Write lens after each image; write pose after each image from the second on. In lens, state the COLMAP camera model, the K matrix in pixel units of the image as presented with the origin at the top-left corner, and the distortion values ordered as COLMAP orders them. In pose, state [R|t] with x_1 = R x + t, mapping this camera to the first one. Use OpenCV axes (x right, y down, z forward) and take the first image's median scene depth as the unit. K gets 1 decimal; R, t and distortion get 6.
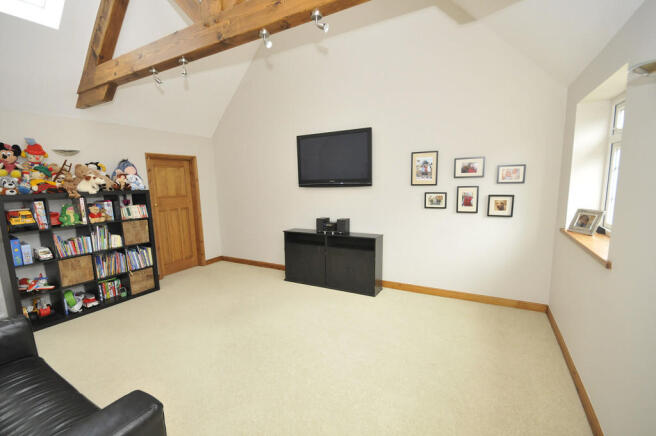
lens RADIAL K [[292.3, 0, 327.4], [0, 292.3, 225.1], [0, 0, 1]] dist [-0.000827, -0.000055]
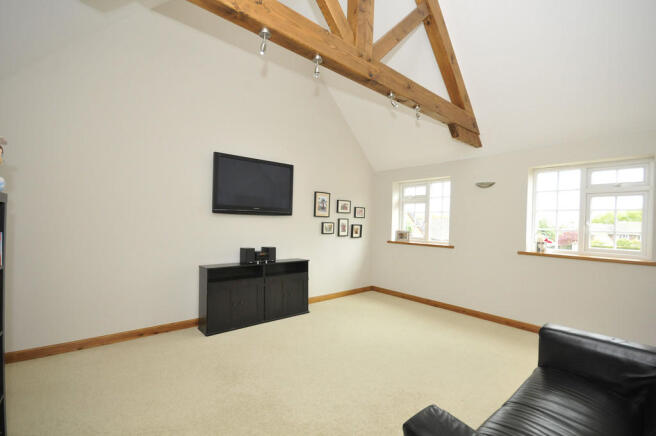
lens RADIAL K [[282.2, 0, 328.0], [0, 282.2, 218.0], [0, 0, 1]] dist [0.000699, 0.000014]
pose [[0.354819, 0.037719, 0.934174, -0.848377], [0.097708, 0.992218, -0.077175, -0.027510], [-0.929815, 0.118660, 0.348372, 0.511628]]
